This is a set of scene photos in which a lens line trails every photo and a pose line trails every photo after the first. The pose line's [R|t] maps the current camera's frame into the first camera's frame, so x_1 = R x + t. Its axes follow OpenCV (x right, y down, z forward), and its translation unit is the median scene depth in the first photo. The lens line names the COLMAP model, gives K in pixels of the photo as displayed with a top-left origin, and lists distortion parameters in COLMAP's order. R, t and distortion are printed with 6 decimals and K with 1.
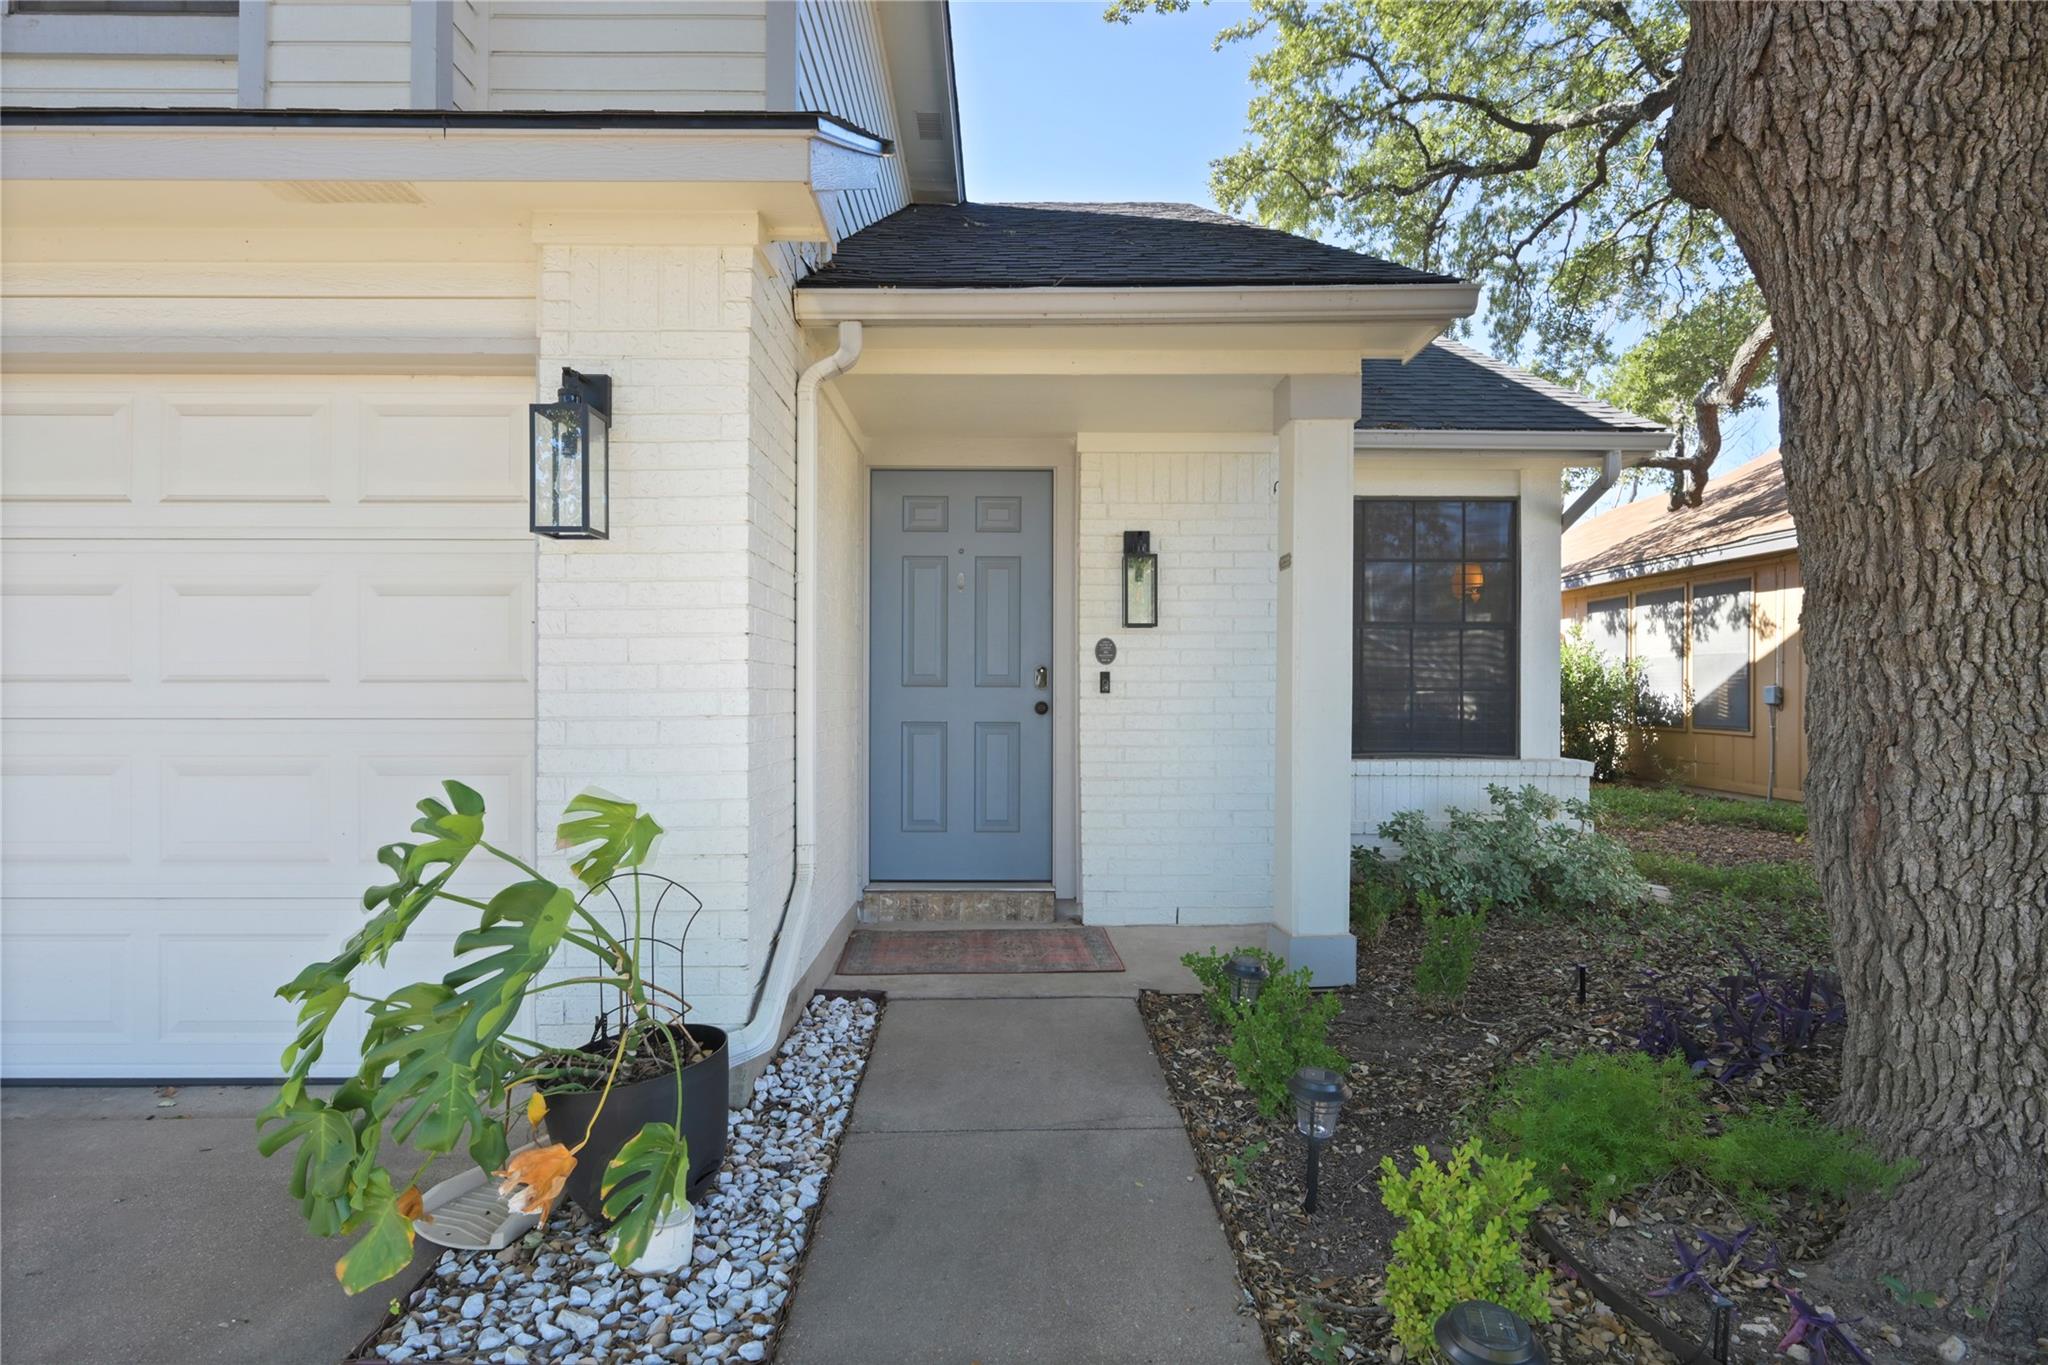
lens RADIAL K [[1122.8, 0, 1024.0], [0, 1122.8, 682.5], [0, 0, 1]] dist [0.000832, -0.000021]
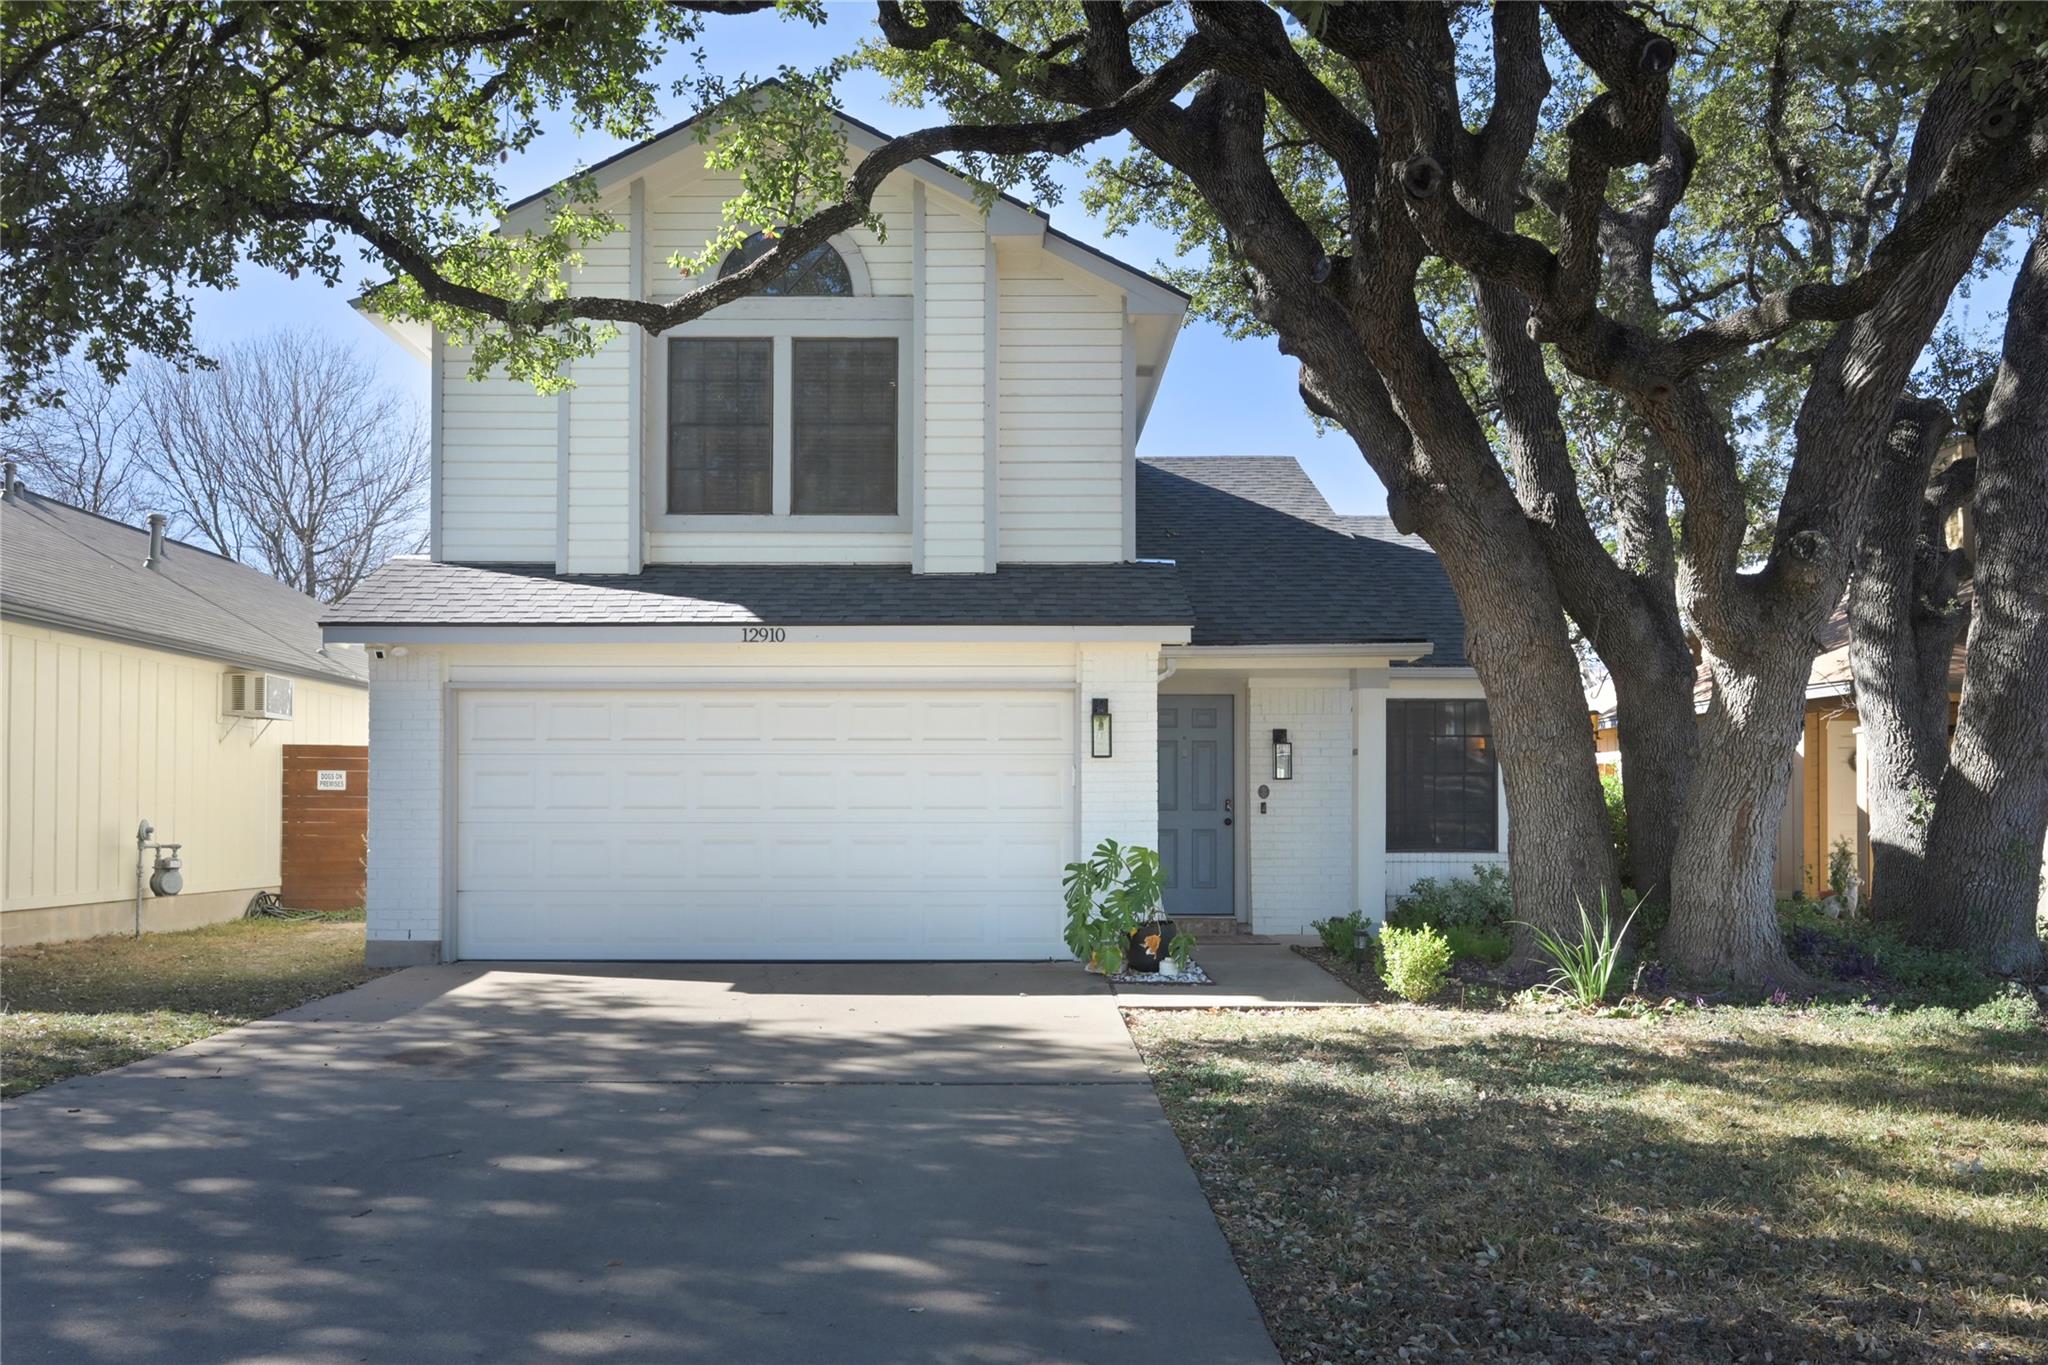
lens RADIAL K [[1491.6, 0, 1013.4], [0, 1491.6, 776.1], [0, 0, 1]] dist [-0.003800, 0.000744]
pose [[0.999849, -0.001973, -0.017292, -0.357929], [0.001598, 0.999763, -0.021692, -0.000166], [0.017331, 0.021661, 0.999615, -1.790421]]
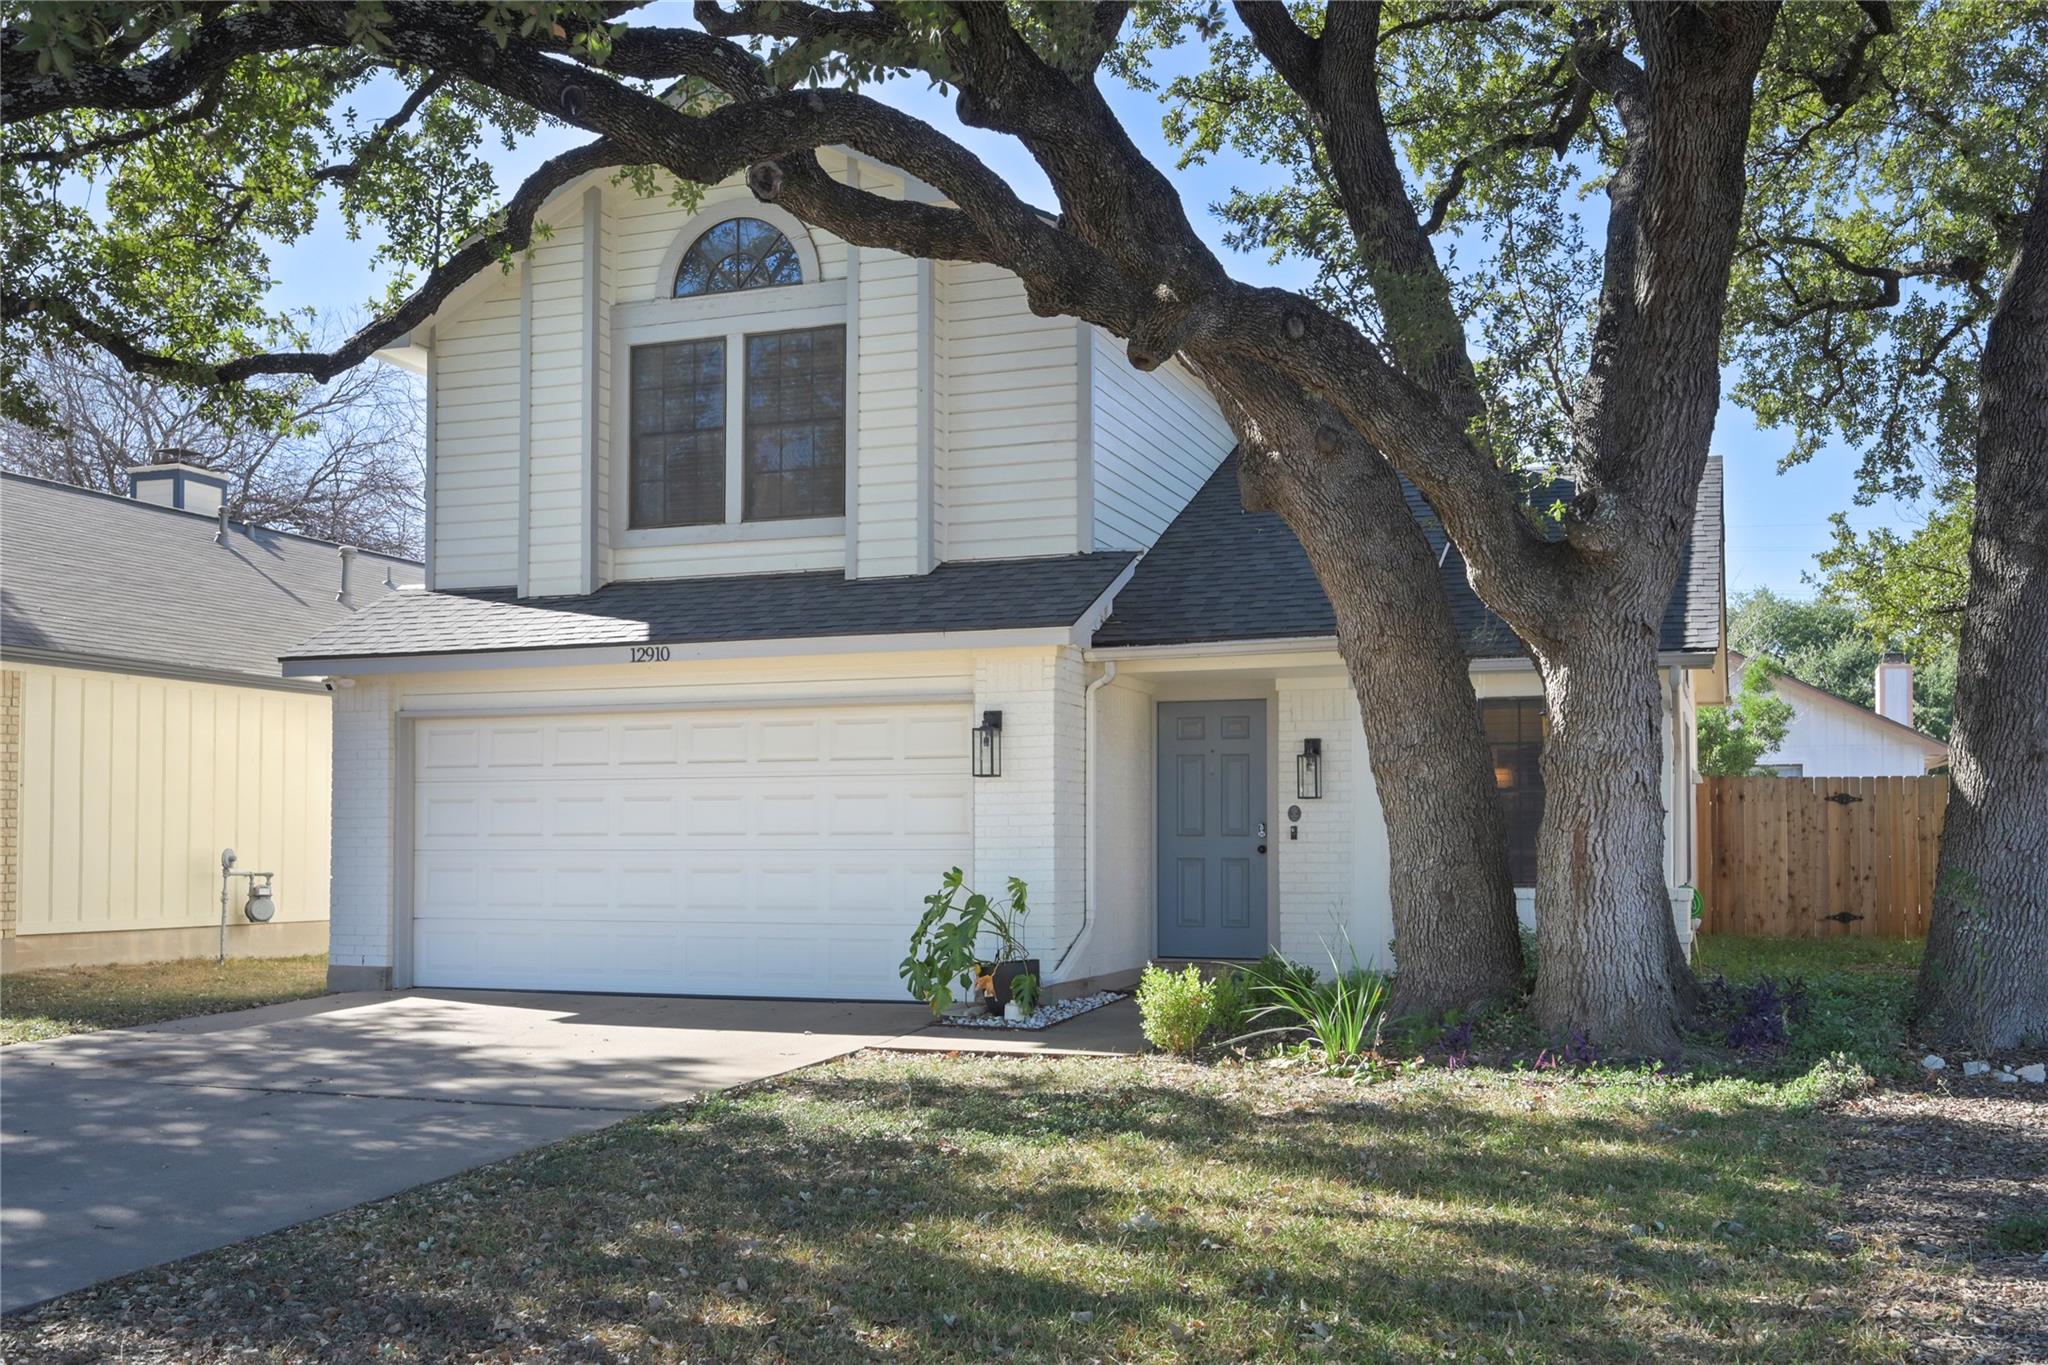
lens RADIAL K [[1849.1, 0, 1027.1], [0, 1849.1, 773.7], [0, 0, 1]] dist [-0.003872, -0.011663]
pose [[0.936119, -0.017215, -0.351261, 0.745752], [0.004796, 0.999333, -0.036194, 0.010751], [0.351650, 0.032197, 0.935578, -1.866224]]
